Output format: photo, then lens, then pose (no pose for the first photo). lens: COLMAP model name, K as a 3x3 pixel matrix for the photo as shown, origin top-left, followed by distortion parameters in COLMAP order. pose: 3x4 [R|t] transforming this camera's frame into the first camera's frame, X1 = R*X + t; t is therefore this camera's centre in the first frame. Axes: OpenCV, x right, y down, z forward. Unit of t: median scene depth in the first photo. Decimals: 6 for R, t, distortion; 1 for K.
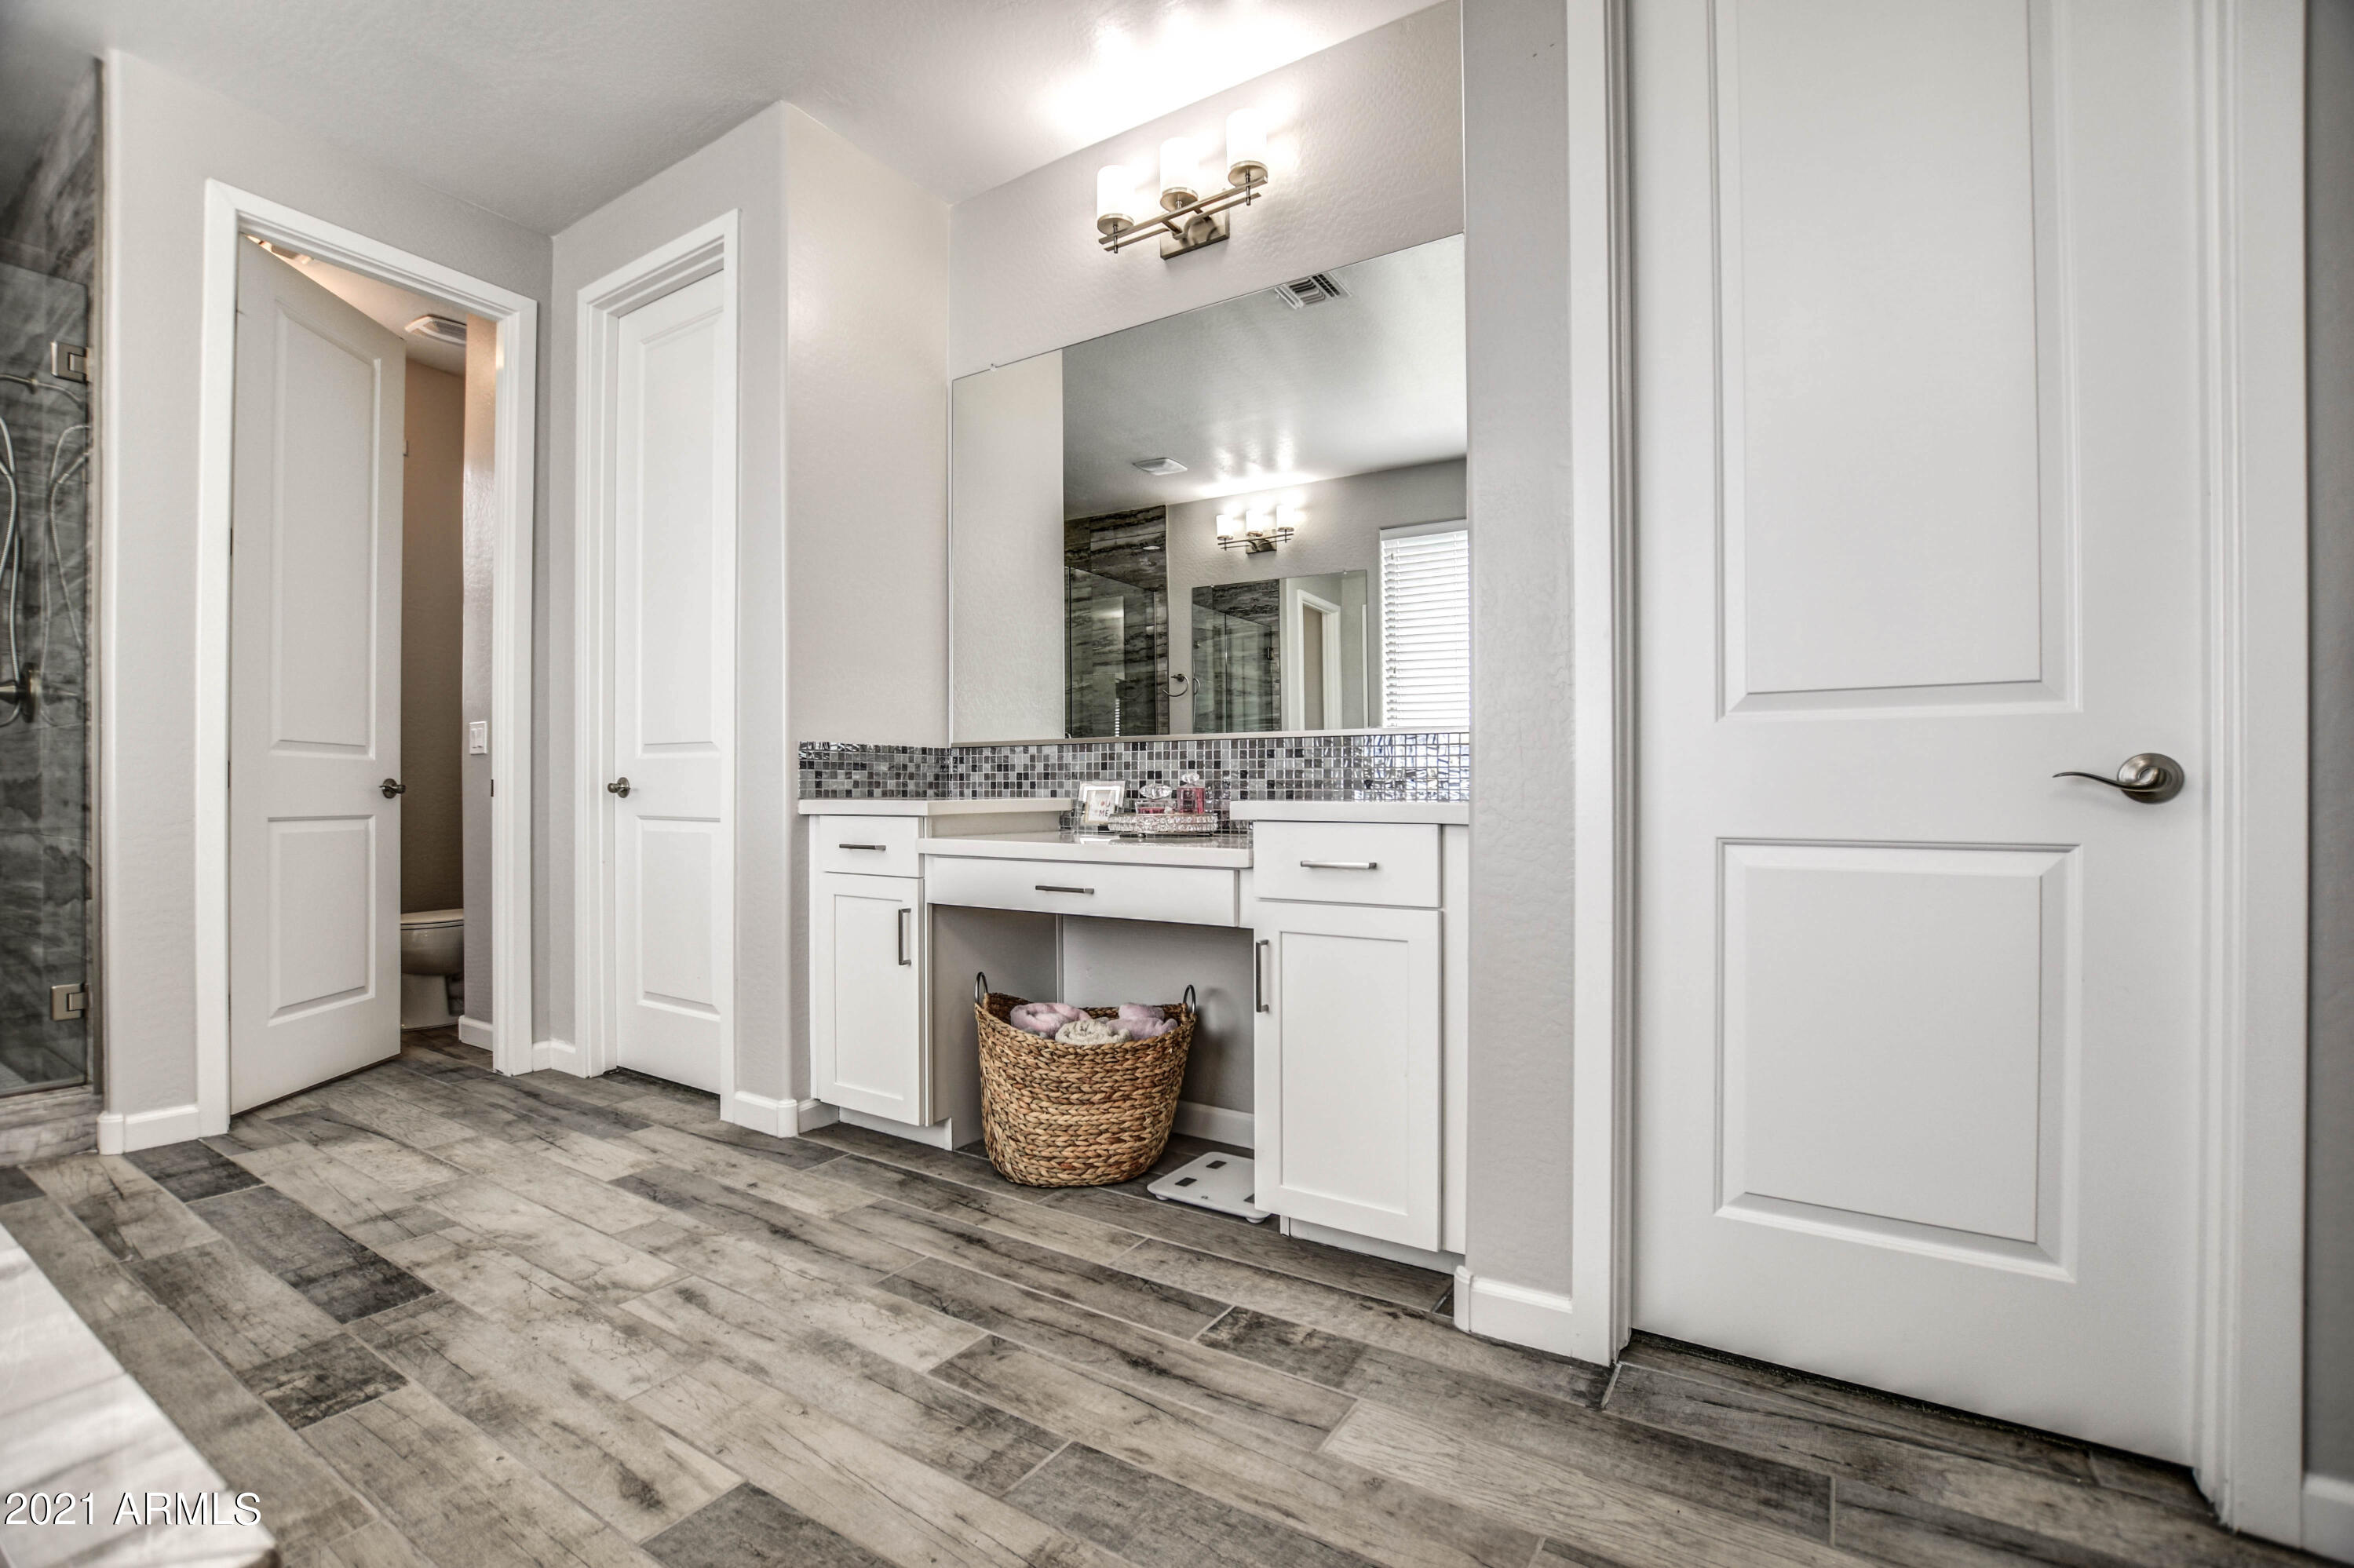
lens RADIAL K [[1053.4, 0, 1166.6], [0, 1053.4, 793.8], [0, 0, 1]] dist [-0.031710, 0.004518]
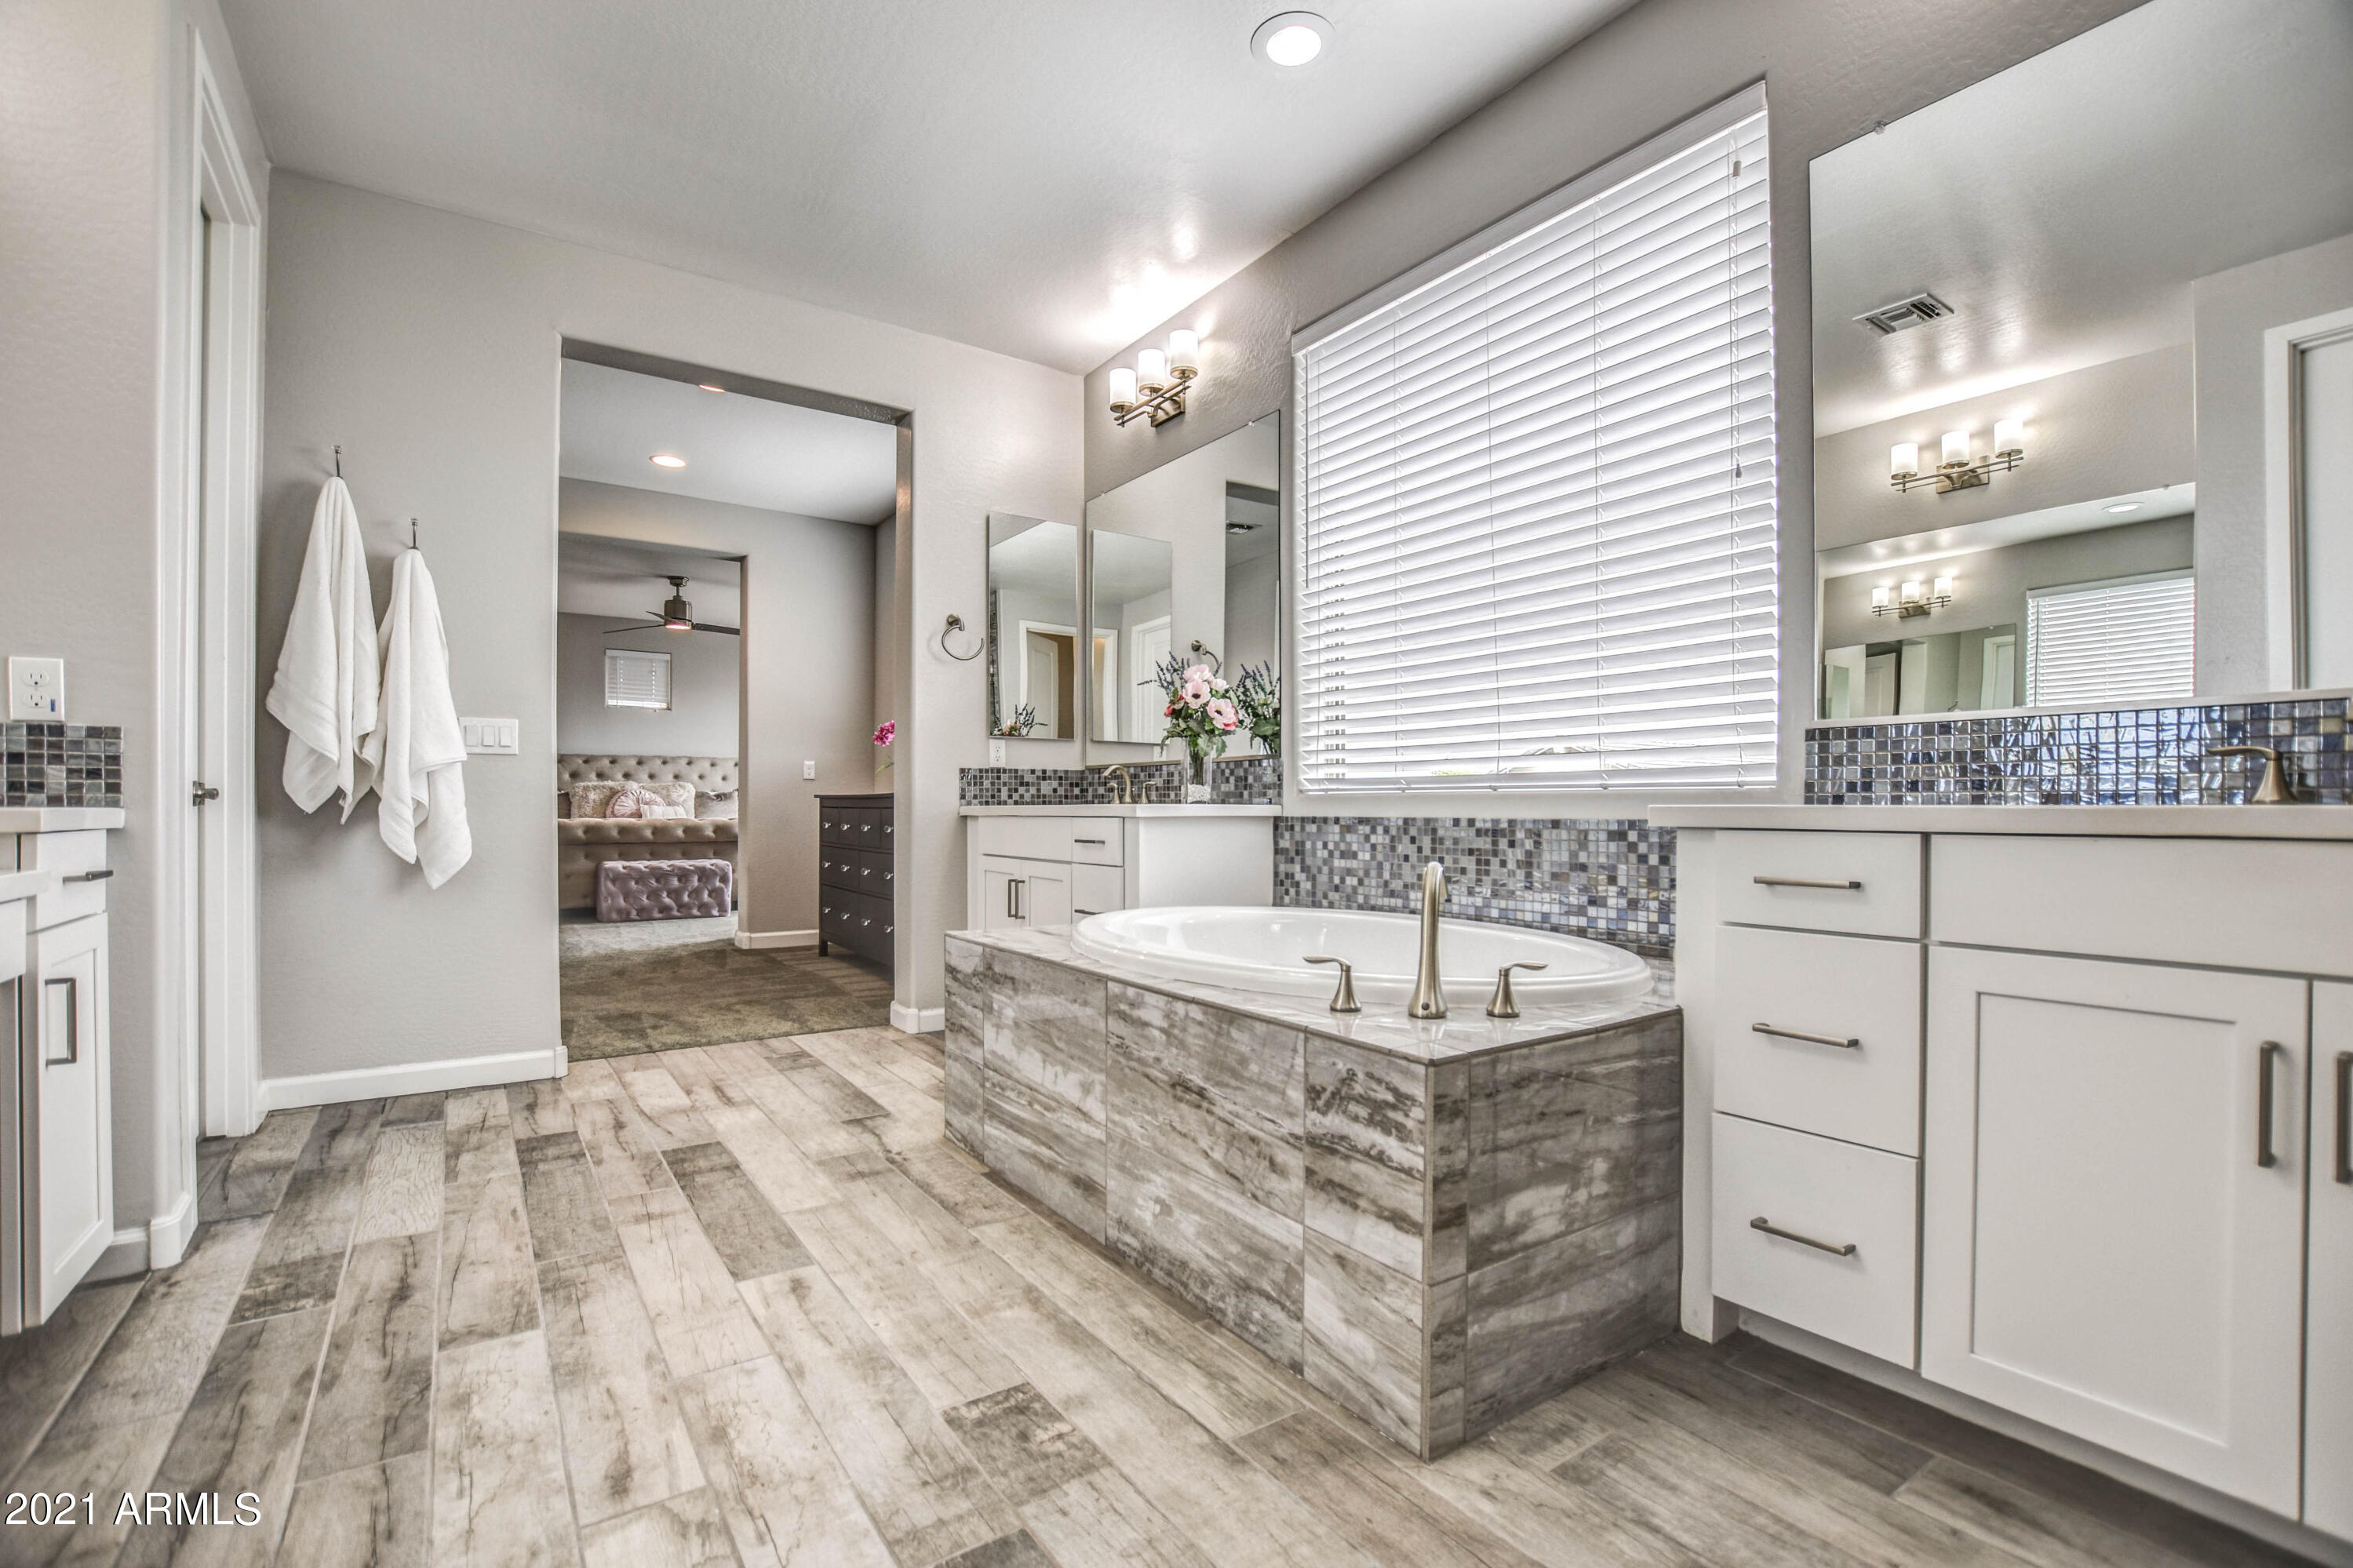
lens RADIAL K [[1052.9, 0, 1181.0], [0, 1052.9, 803.7], [0, 0, 1]] dist [-0.031710, 0.004518]
pose [[-0.927433, -0.001482, 0.373987, -1.126680], [-0.001849, 0.999998, -0.000622, 0.002120], [-0.373985, -0.001269, -0.927434, 1.566730]]
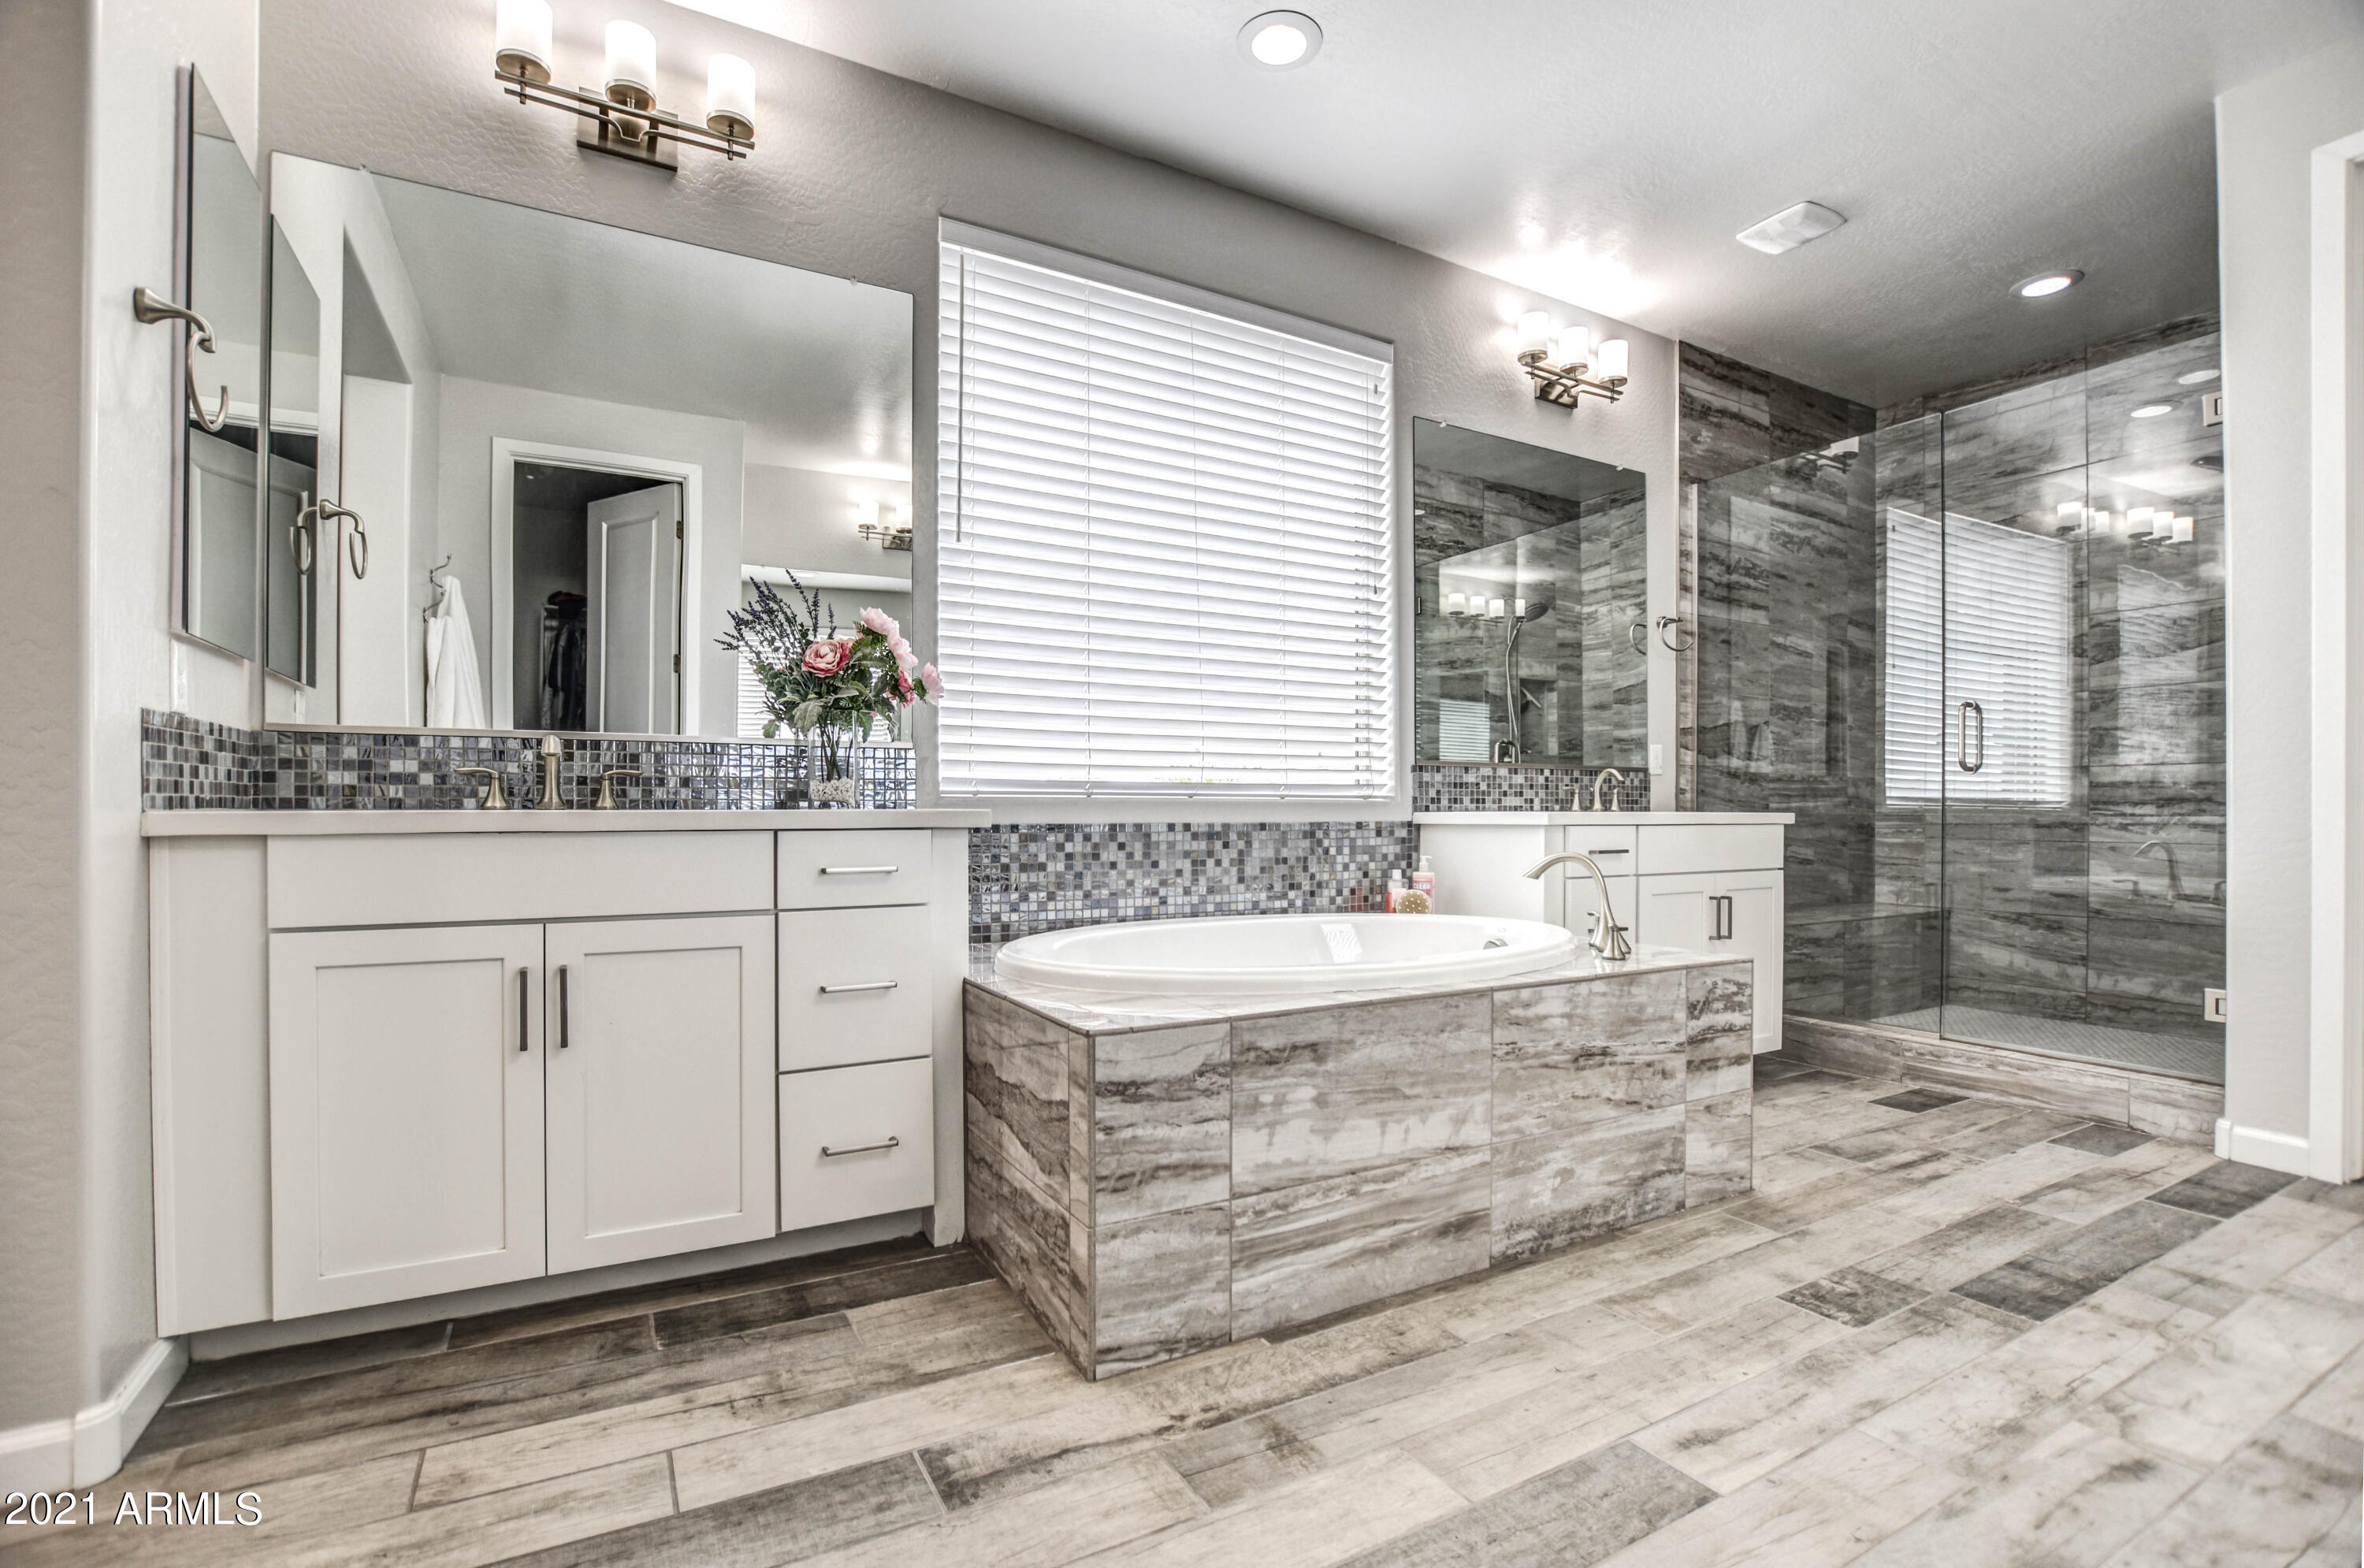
lens RADIAL K [[1057.9, 0, 1182.7], [0, 1057.9, 809.1], [0, 0, 1]] dist [-0.031710, 0.004518]
pose [[-0.456757, -0.004514, -0.889580, 0.539290], [-0.003363, 0.999989, -0.003348, 0.005088], [0.889585, 0.001463, -0.456767, 0.740090]]
